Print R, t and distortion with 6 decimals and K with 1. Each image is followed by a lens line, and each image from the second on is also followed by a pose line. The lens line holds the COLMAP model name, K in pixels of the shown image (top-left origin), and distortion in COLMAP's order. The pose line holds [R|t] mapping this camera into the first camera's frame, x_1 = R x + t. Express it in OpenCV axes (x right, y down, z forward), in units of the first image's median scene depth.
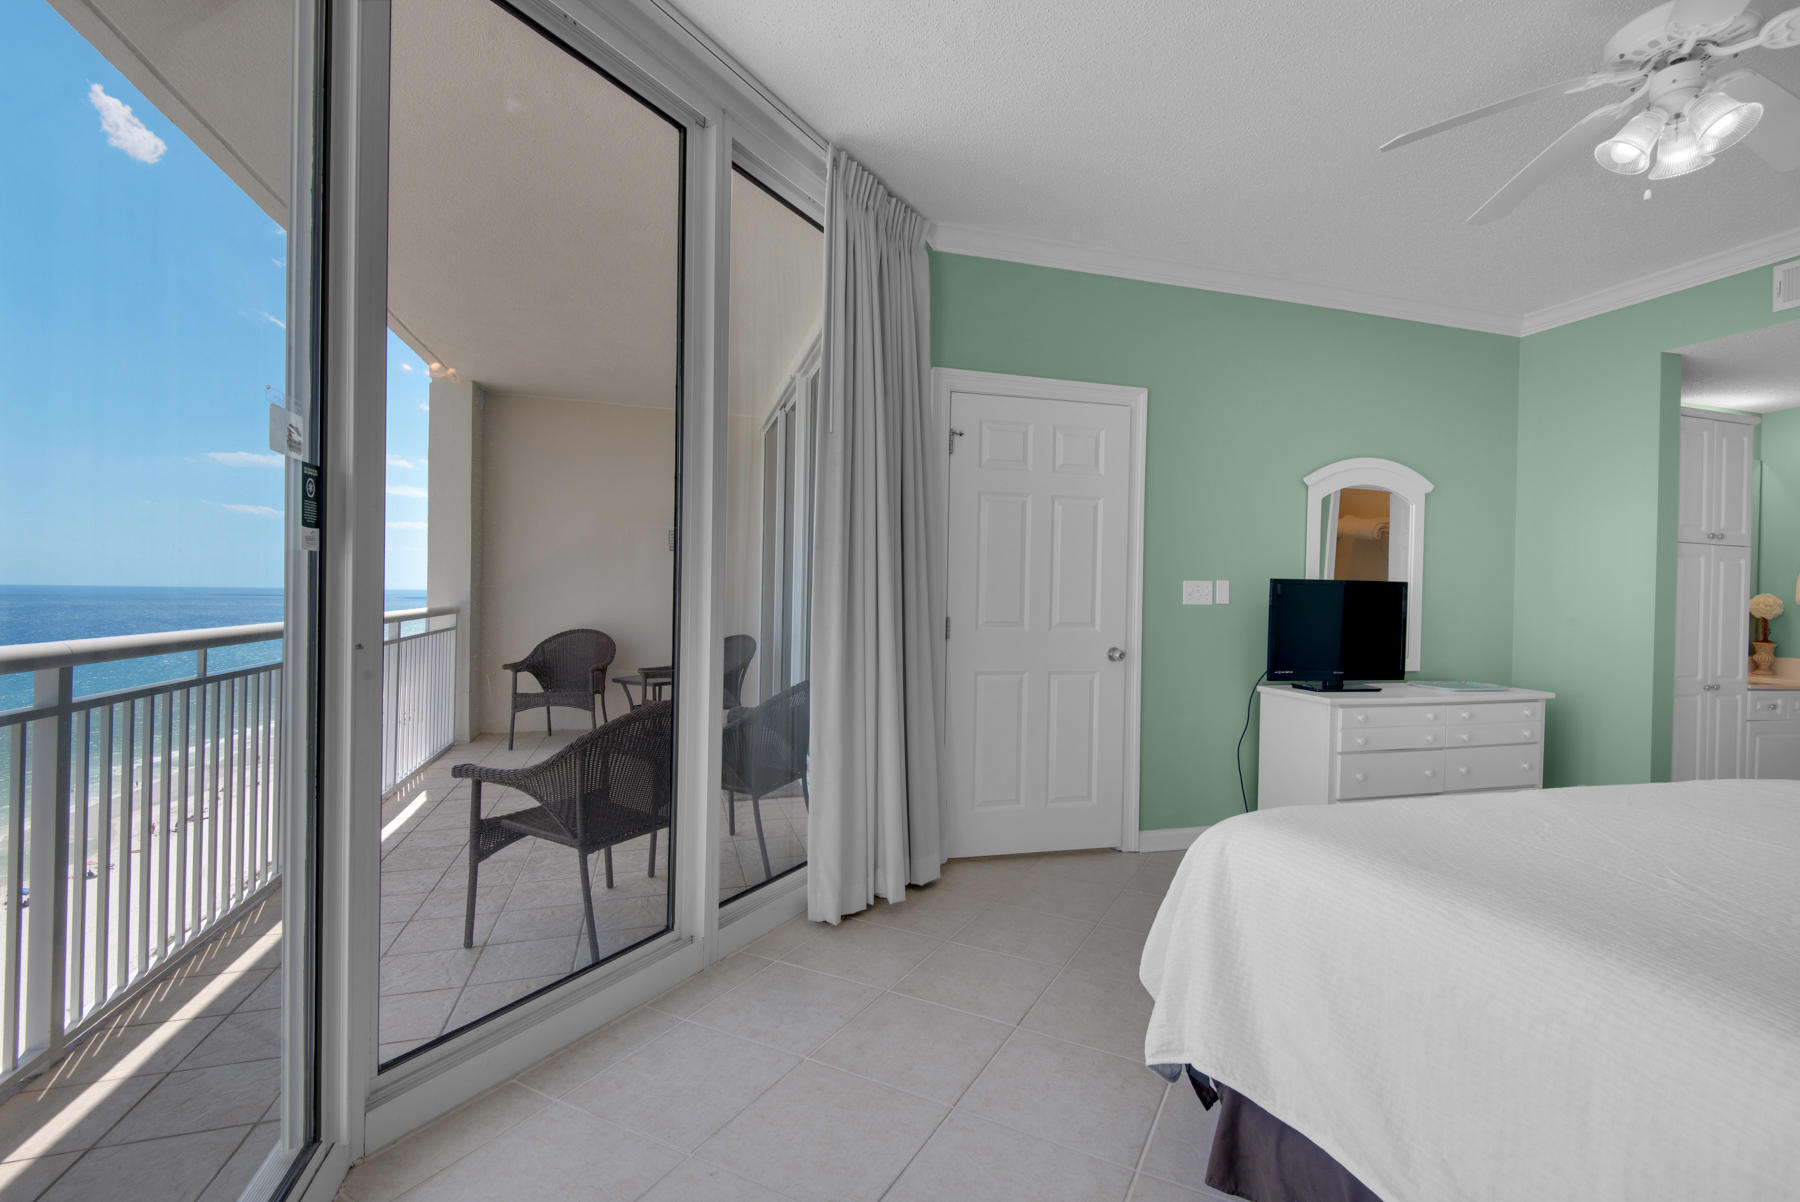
lens RADIAL K [[815.3, 0, 911.5], [0, 815.3, 595.5], [0, 0, 1]] dist [0.024491, -0.013056]
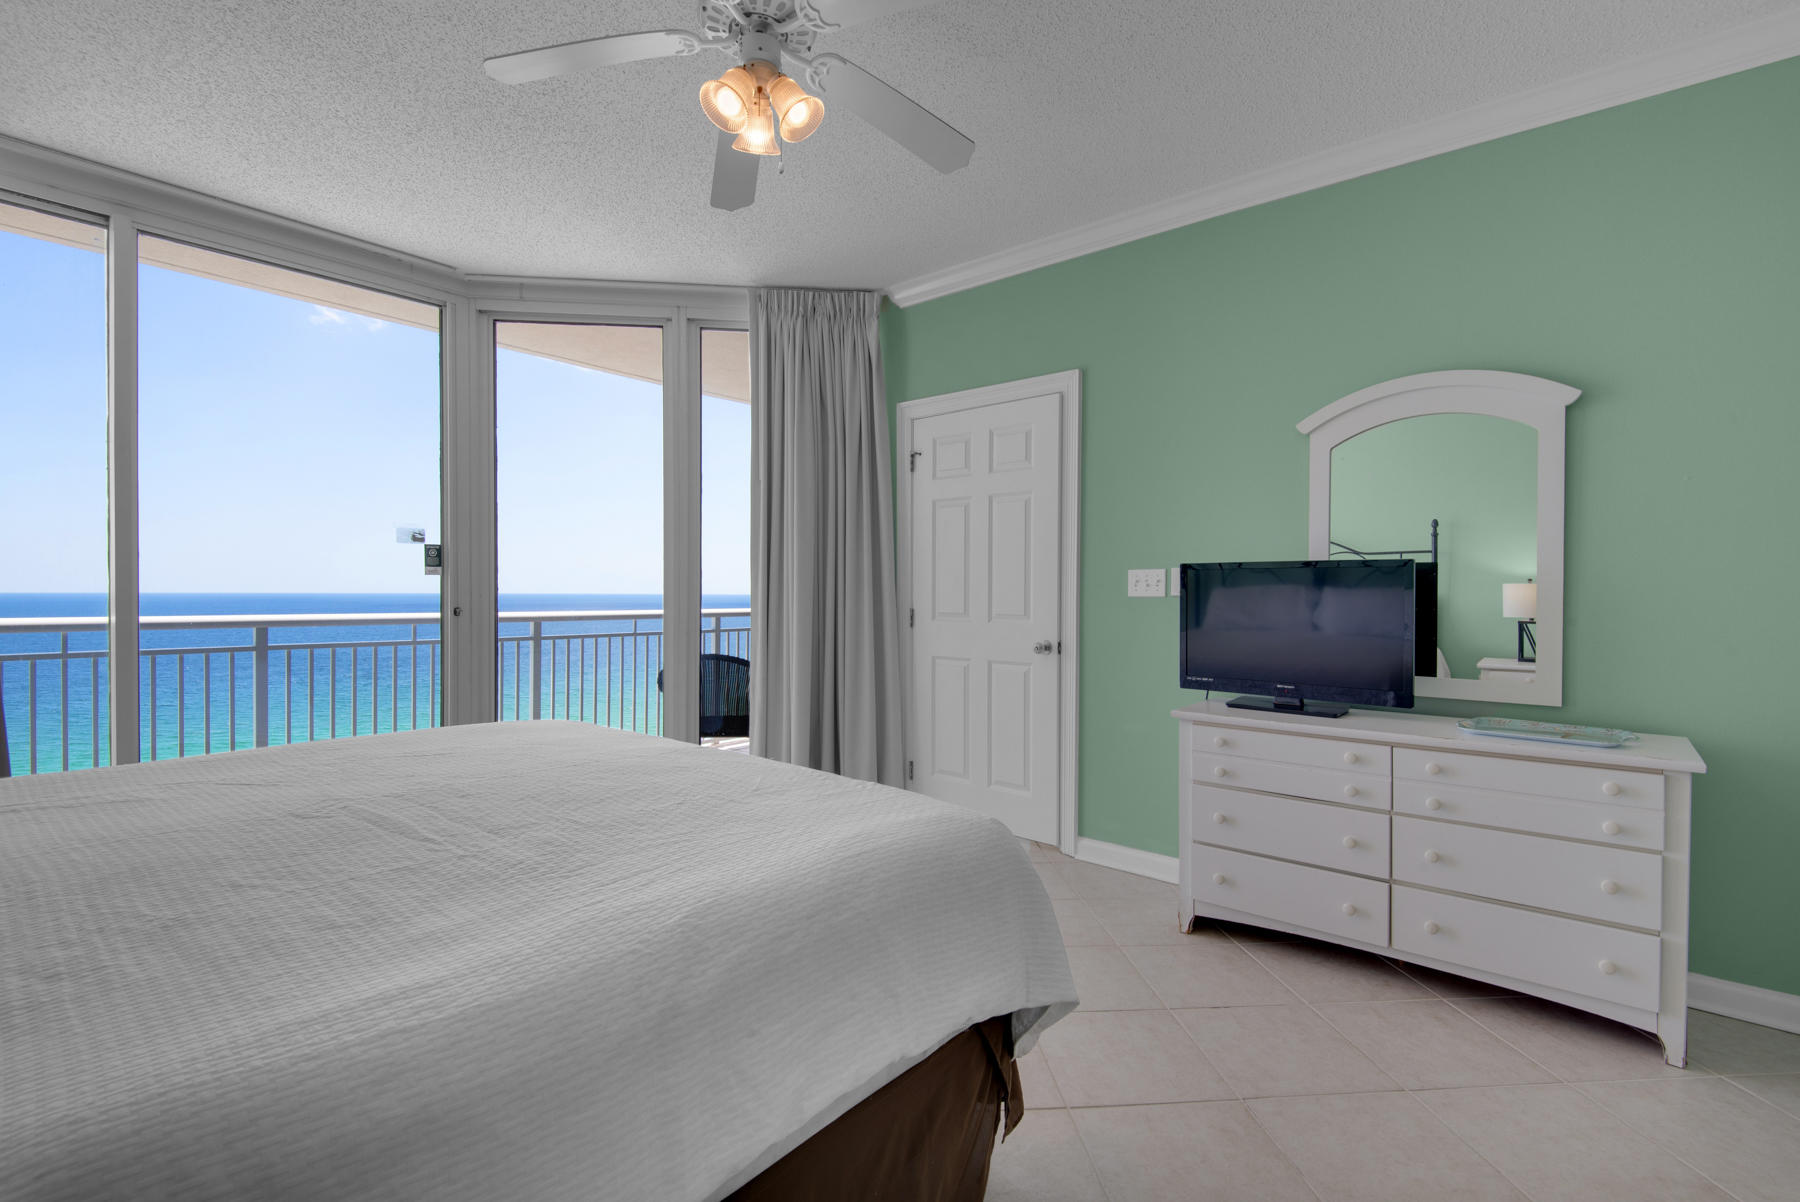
lens RADIAL K [[815.3, 0, 908.1], [0, 815.3, 592.2], [0, 0, 1]] dist [0.024491, -0.013056]
pose [[0.546895, -0.011551, -0.837122, 0.990417], [0.005683, 0.999933, -0.010085, 0.014323], [0.837182, 0.000758, 0.546924, 0.323981]]
